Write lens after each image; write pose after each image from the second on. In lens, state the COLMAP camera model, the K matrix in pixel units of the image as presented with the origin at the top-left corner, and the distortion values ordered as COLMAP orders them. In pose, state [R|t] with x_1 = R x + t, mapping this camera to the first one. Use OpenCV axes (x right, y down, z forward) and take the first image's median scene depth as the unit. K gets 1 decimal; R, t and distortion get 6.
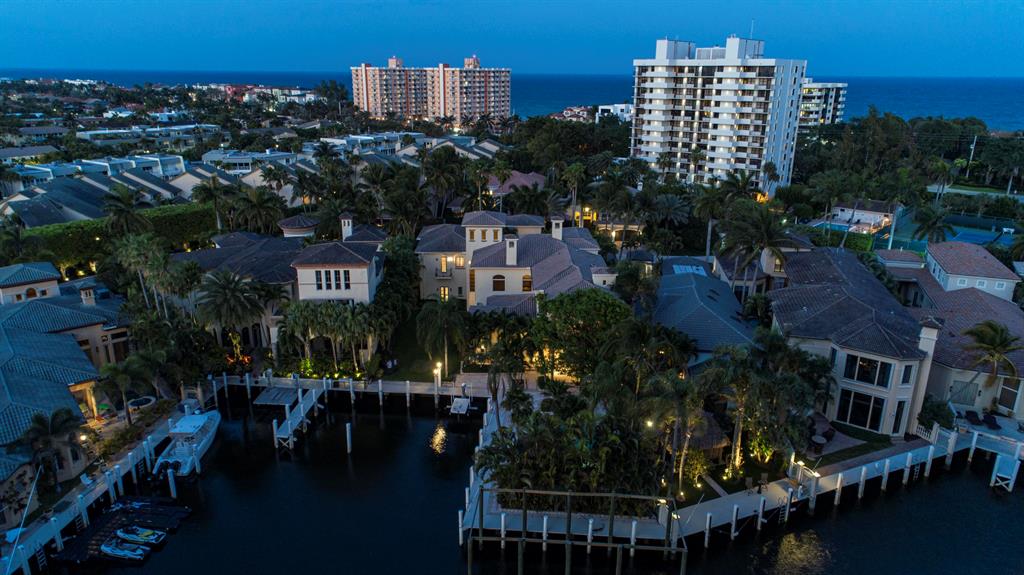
lens RADIAL K [[682.5, 0, 512.1], [0, 682.5, 287.7], [0, 0, 1]] dist [-0.003587, -0.001024]
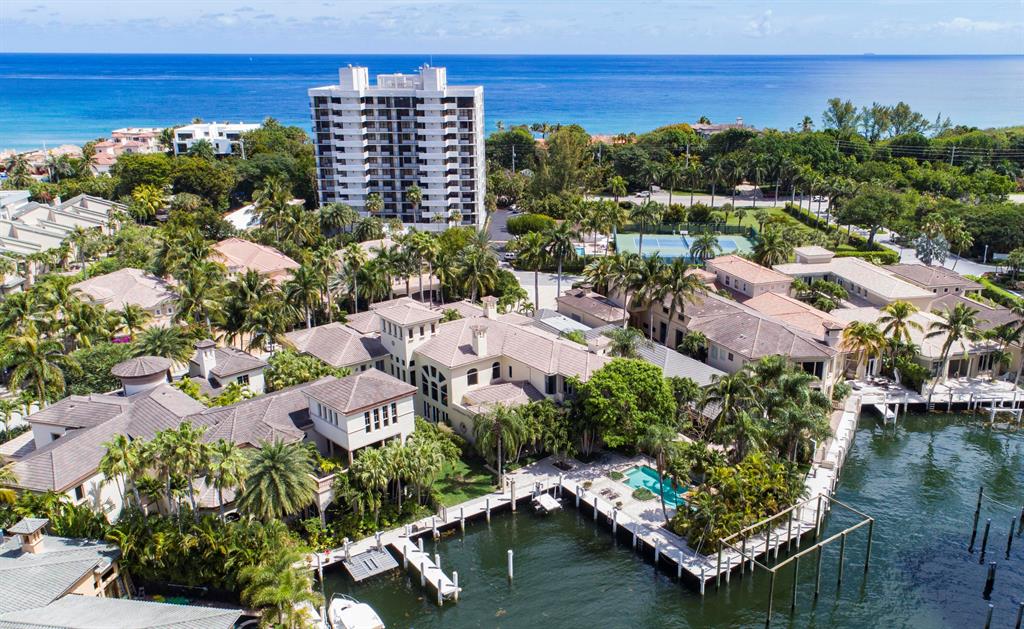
lens RADIAL K [[890.0, 0, 512.8], [0, 890.0, 314.4], [0, 0, 1]] dist [0.001583, -0.000151]
pose [[0.769089, -0.194996, 0.608670, -0.379285], [0.196797, 0.978304, 0.064748, -0.086265], [-0.608090, 0.069987, 0.790777, -0.017140]]
